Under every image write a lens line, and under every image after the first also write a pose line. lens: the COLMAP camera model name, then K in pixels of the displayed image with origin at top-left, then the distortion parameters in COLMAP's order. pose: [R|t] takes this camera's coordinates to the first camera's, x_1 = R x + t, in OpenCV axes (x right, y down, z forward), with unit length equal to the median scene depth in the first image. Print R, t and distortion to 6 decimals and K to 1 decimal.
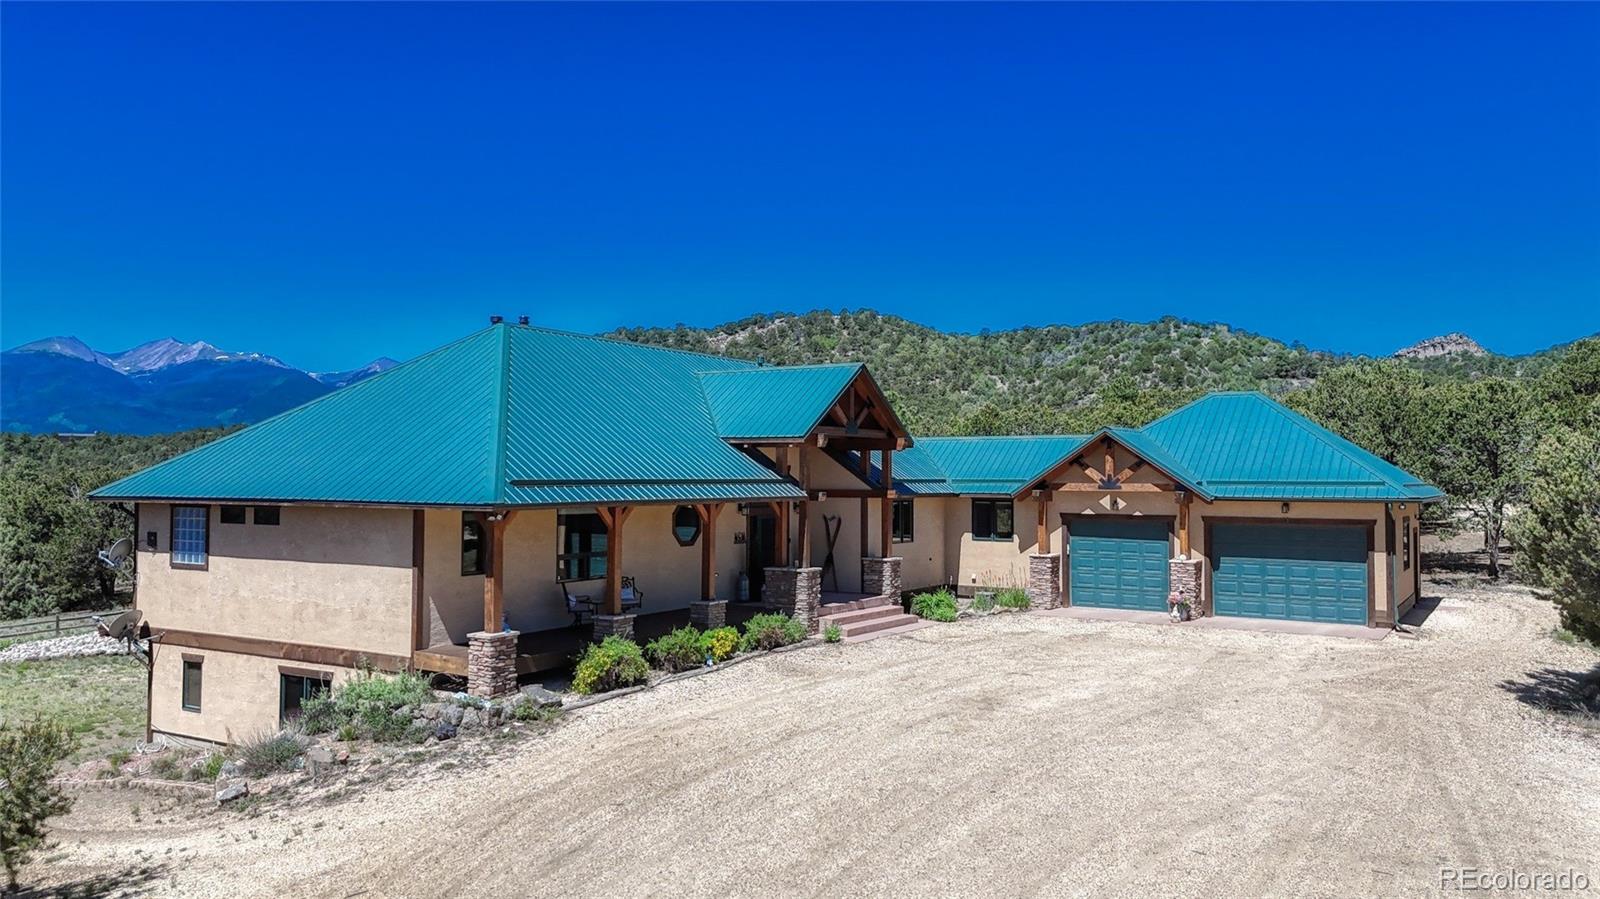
lens RADIAL K [[1186.0, 0, 810.4], [0, 1186.0, 452.1], [0, 0, 1]] dist [0.110363, -0.120938]
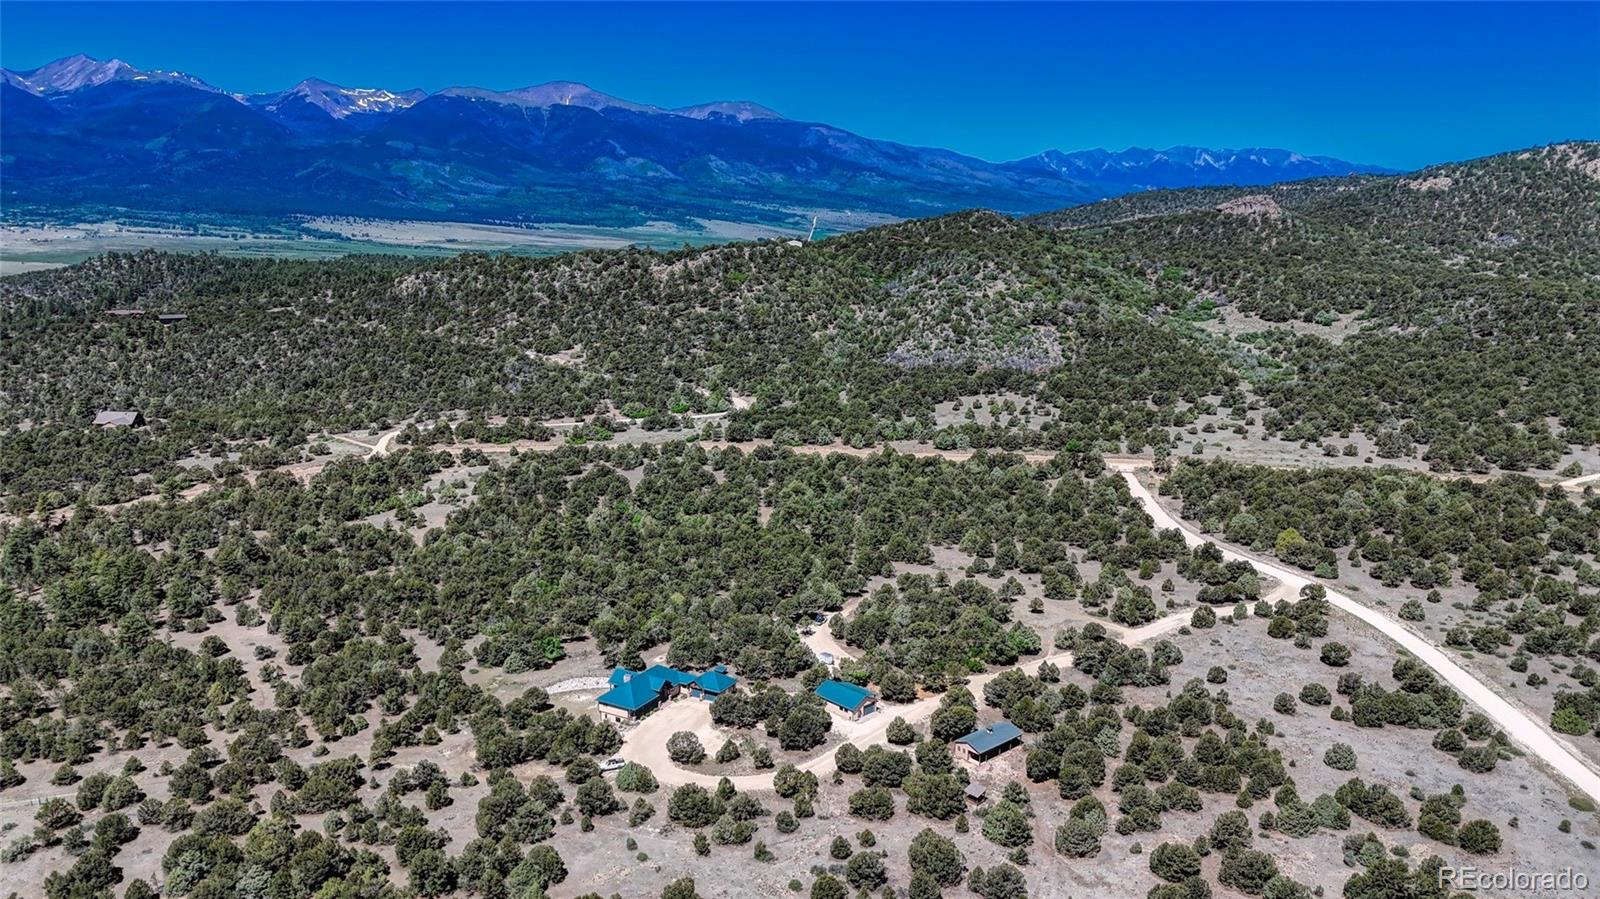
lens RADIAL K [[1186.0, 0, 810.4], [0, 1186.0, 452.1], [0, 0, 1]] dist [0.110363, -0.120938]
pose [[0.999279, -0.006340, 0.037421, 0.041627], [-0.002244, 0.974355, 0.225005, -0.194030], [-0.037888, -0.224926, 0.973639, -0.388954]]
